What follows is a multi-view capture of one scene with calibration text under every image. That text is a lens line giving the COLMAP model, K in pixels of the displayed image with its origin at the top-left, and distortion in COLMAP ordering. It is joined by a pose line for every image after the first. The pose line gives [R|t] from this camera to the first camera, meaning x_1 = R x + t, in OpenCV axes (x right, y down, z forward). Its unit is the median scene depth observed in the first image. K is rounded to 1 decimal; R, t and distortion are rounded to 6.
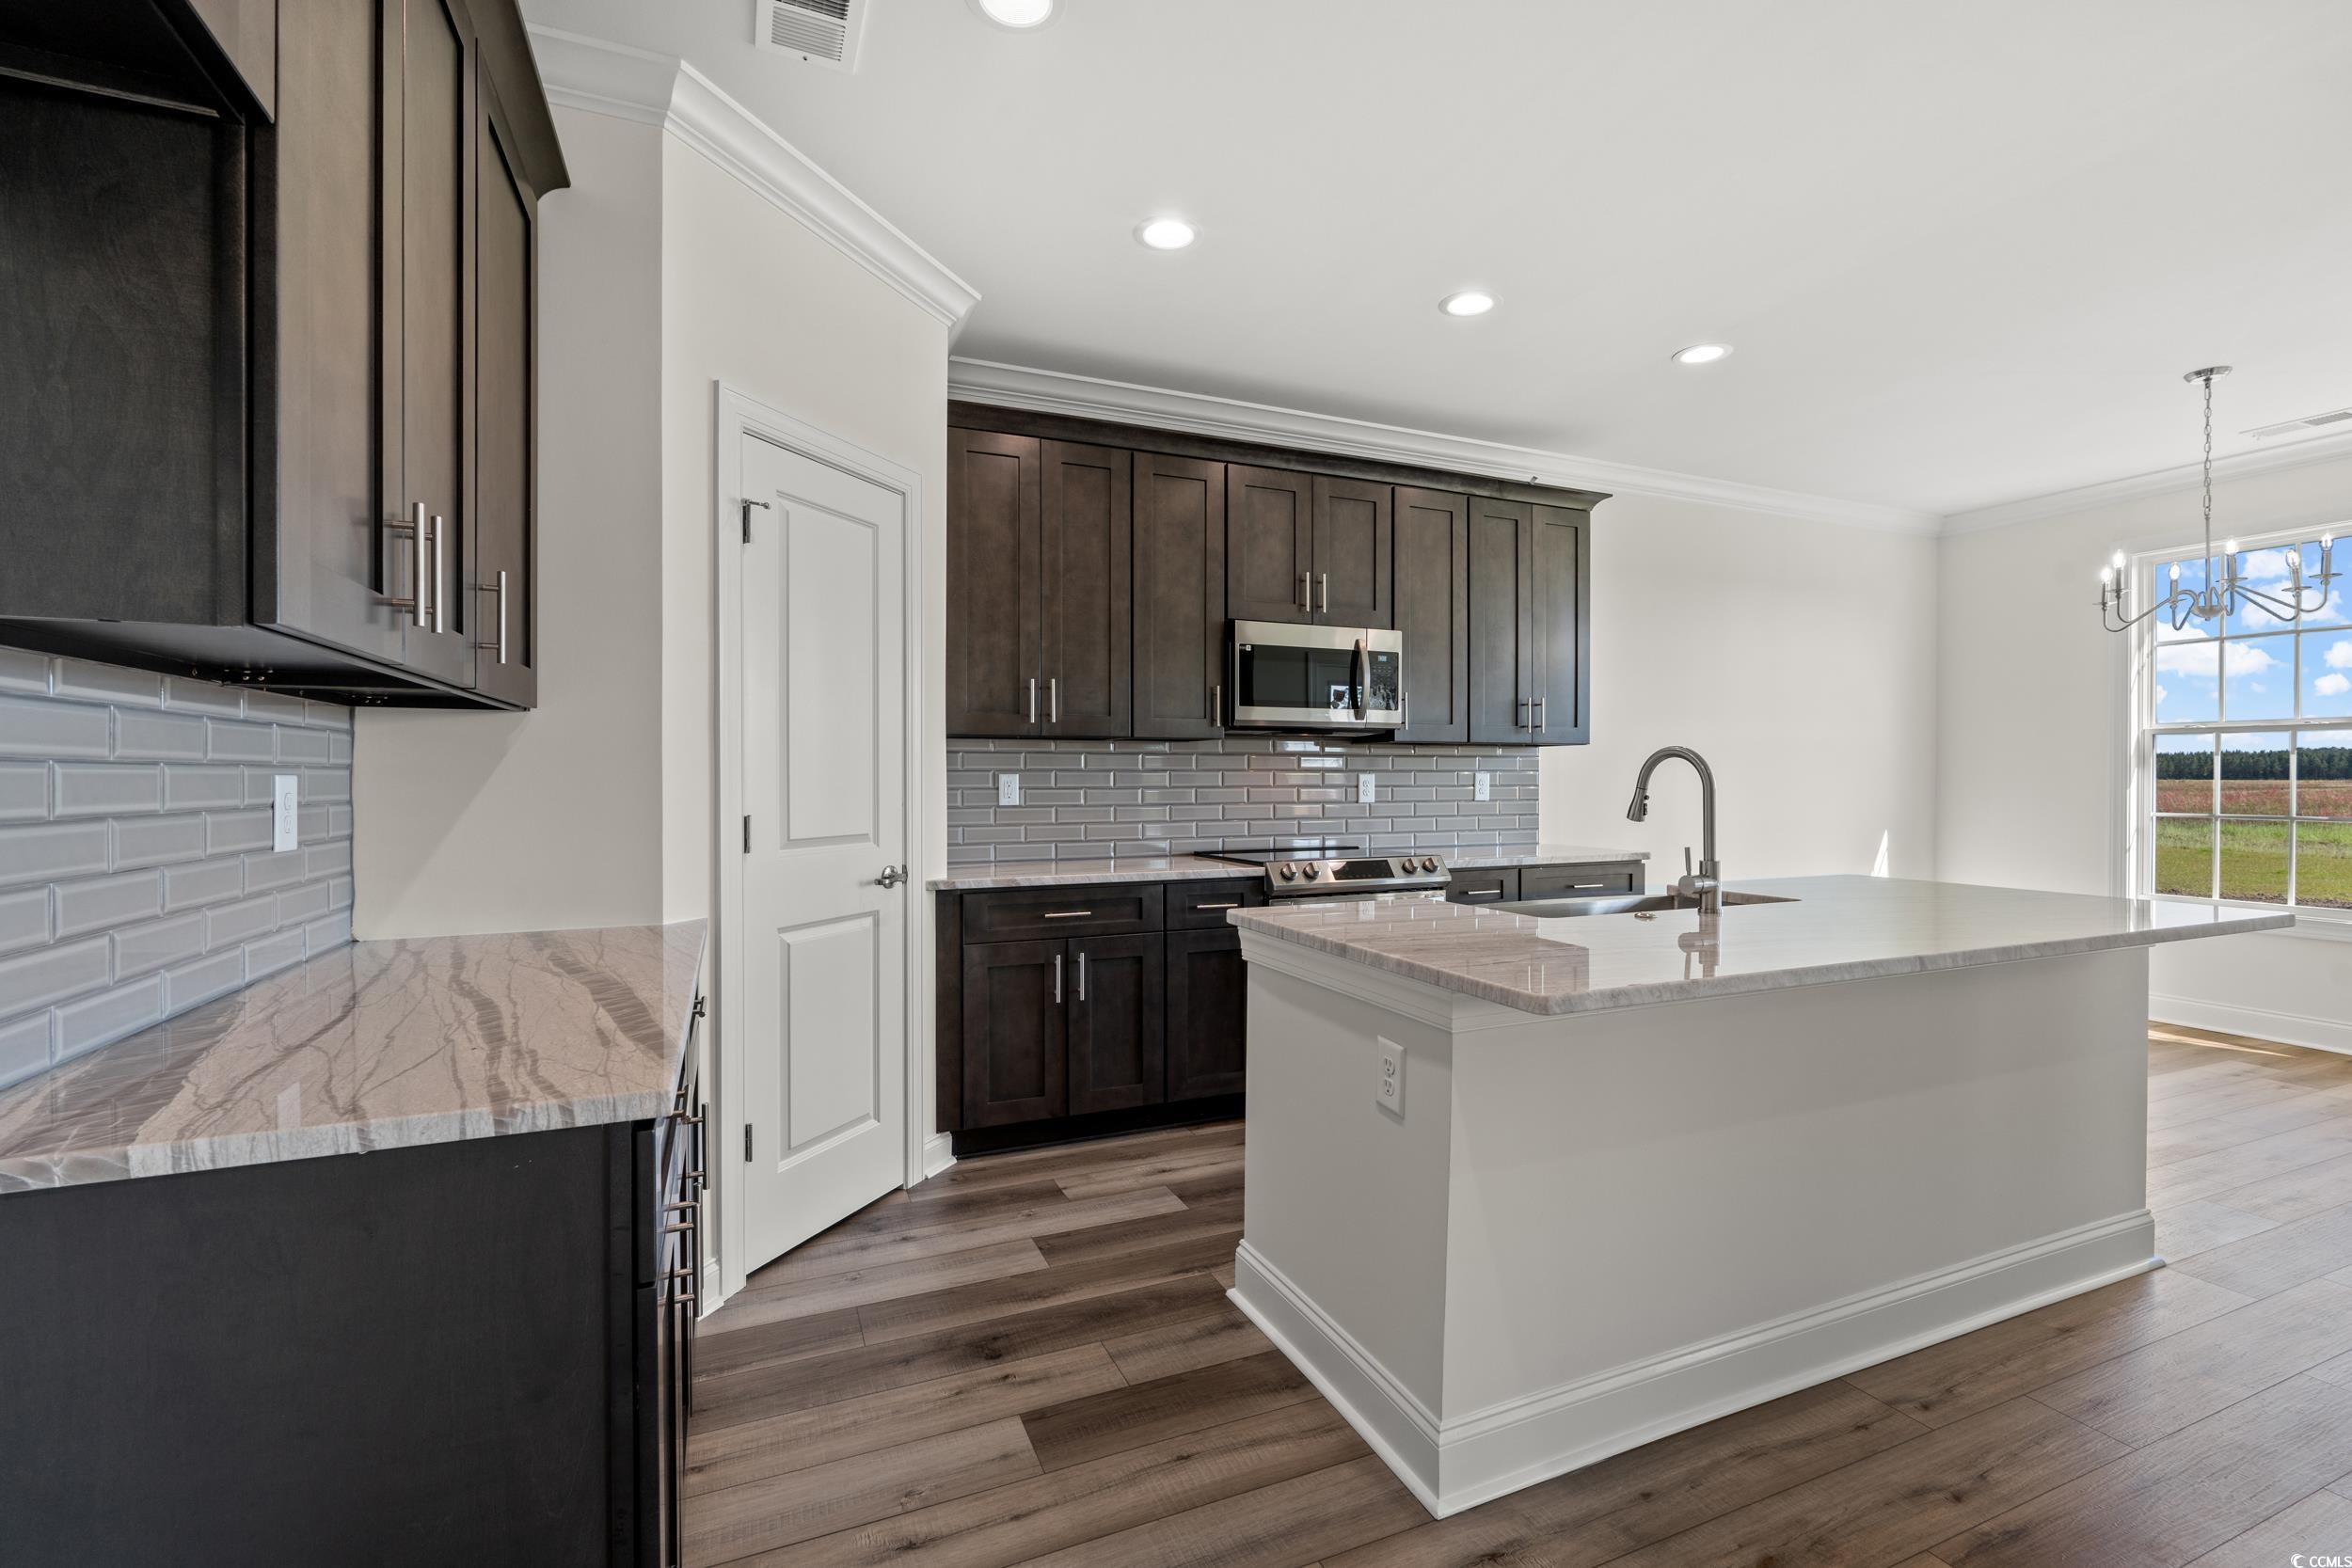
lens RADIAL K [[1032.7, 0, 1173.0], [0, 1032.7, 780.1], [0, 0, 1]] dist [-0.003794, -0.000148]
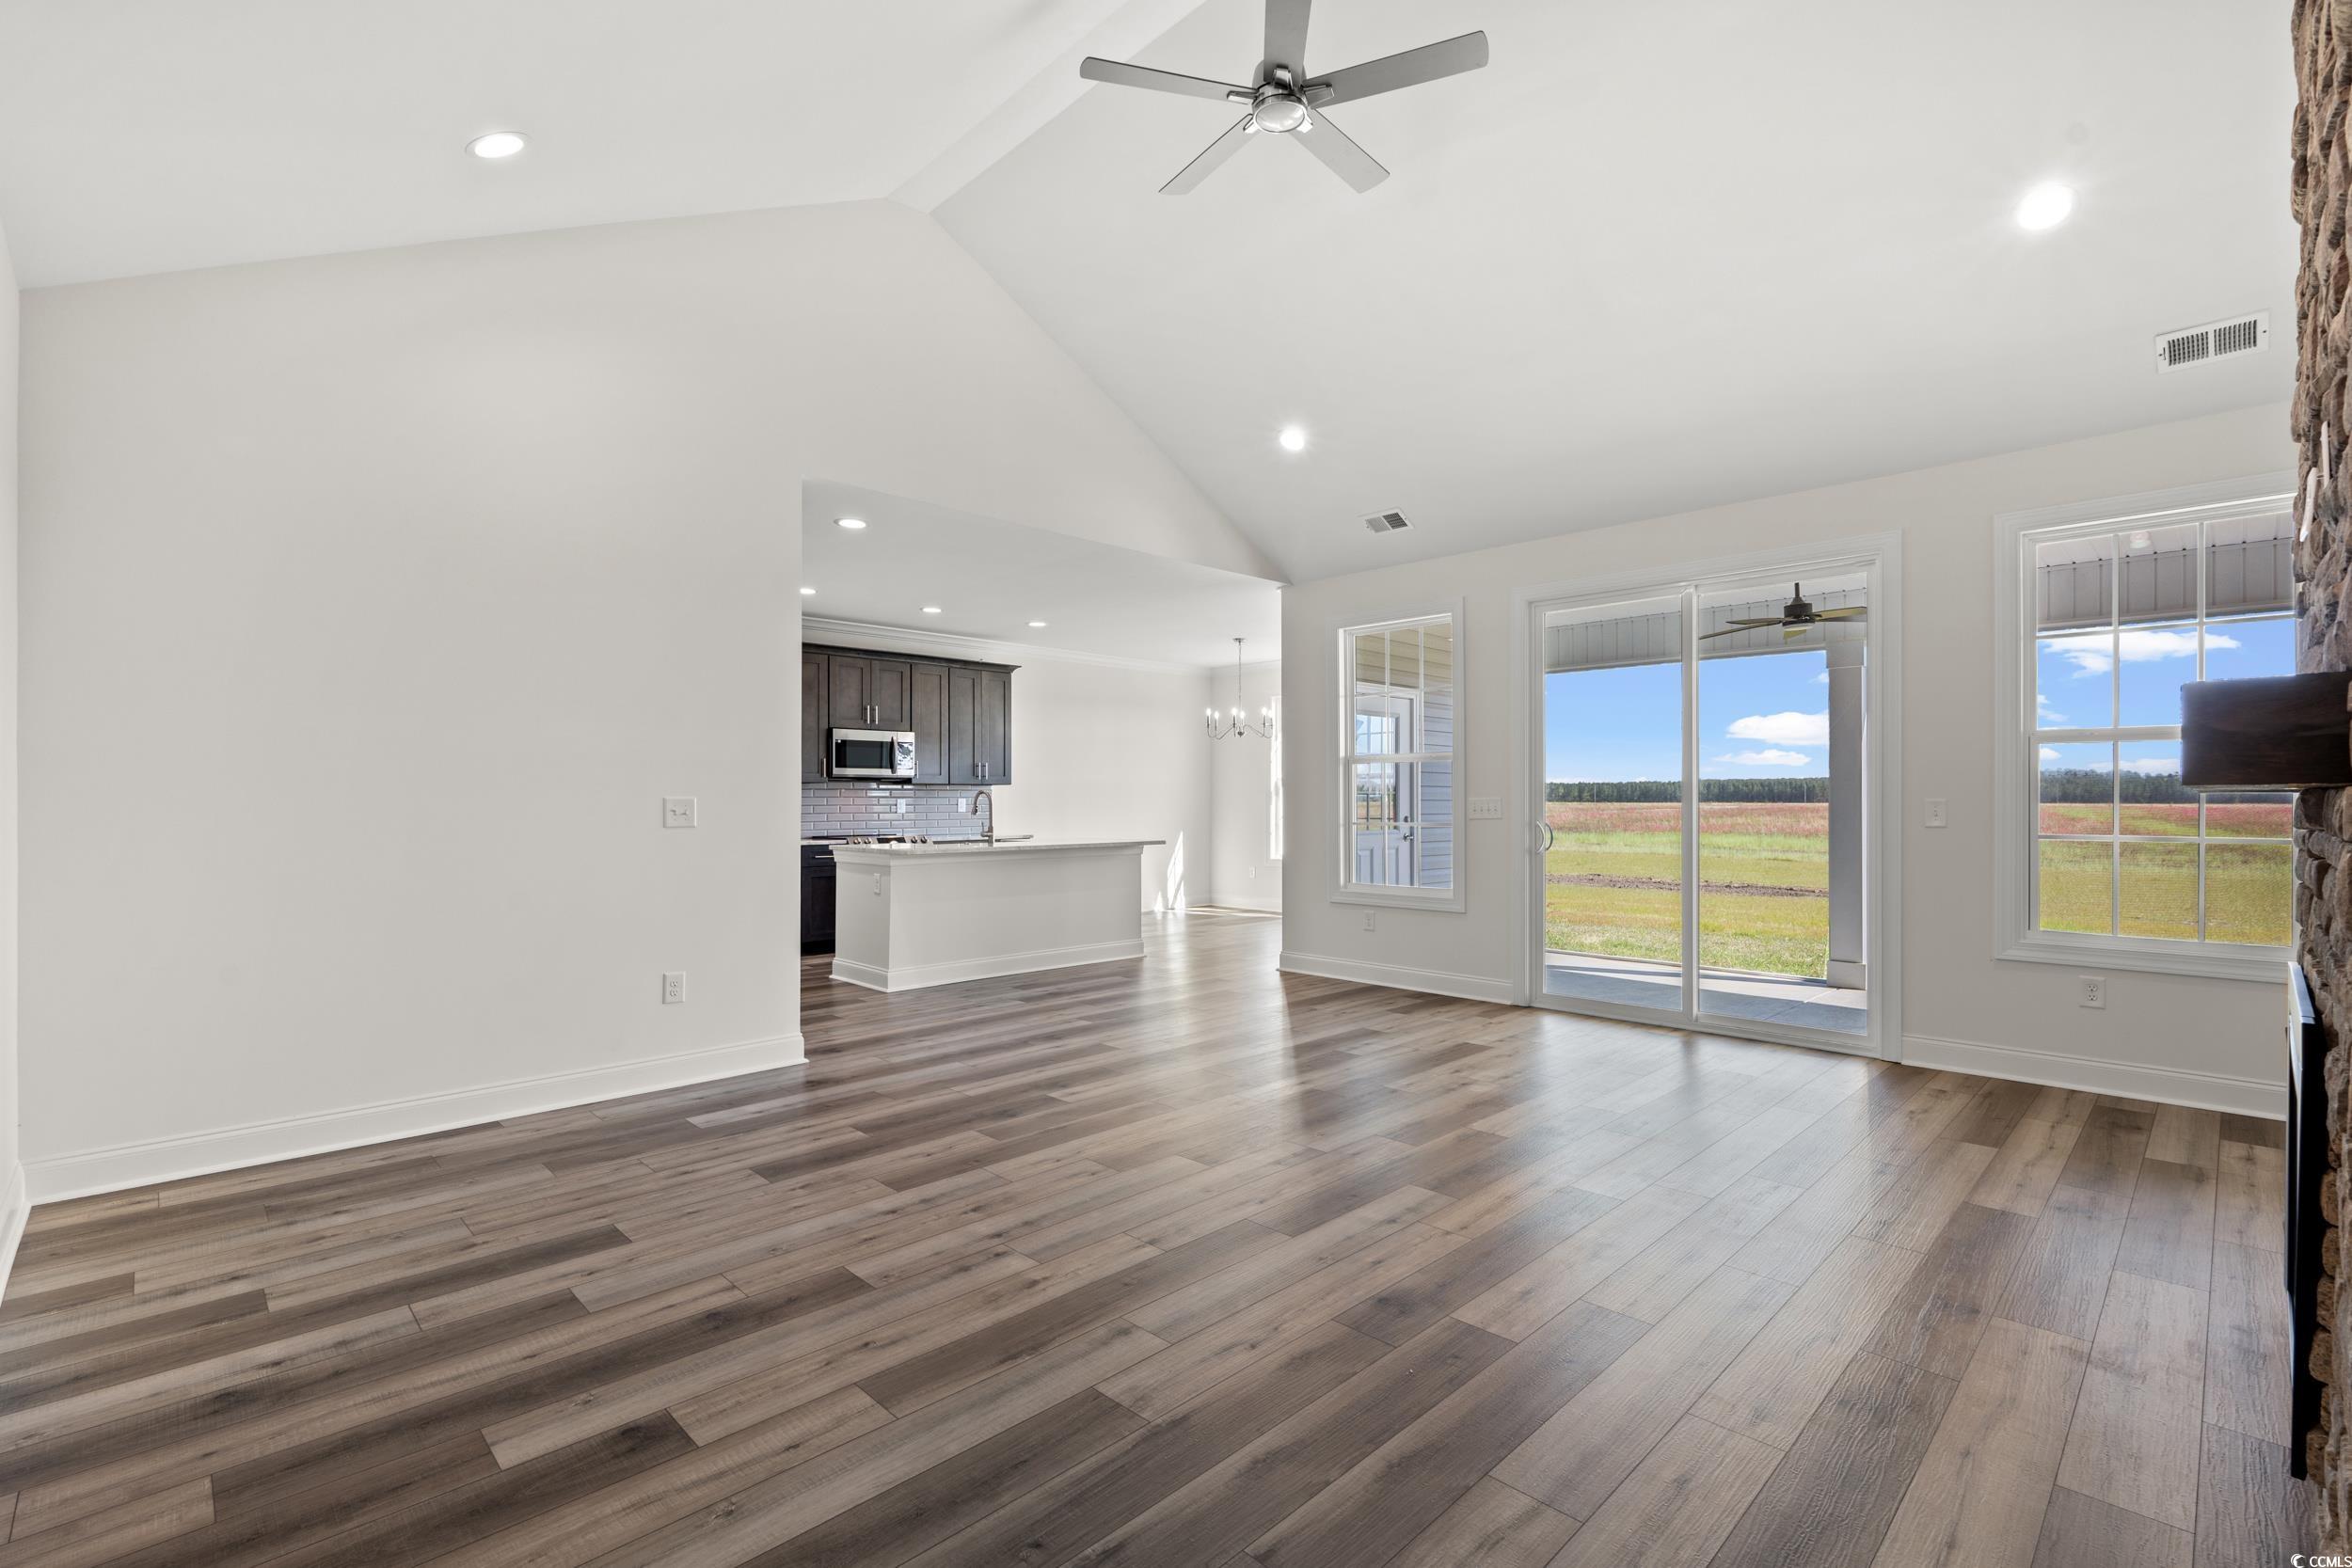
lens RADIAL K [[1032.7, 0, 1204.2], [0, 1032.7, 789.0], [0, 0, 1]] dist [-0.003794, -0.000148]
pose [[0.920517, -0.001494, 0.390700, -0.063543], [0.006944, 0.999897, -0.012537, 0.004835], [-0.390641, 0.014253, 0.920433, -1.197974]]
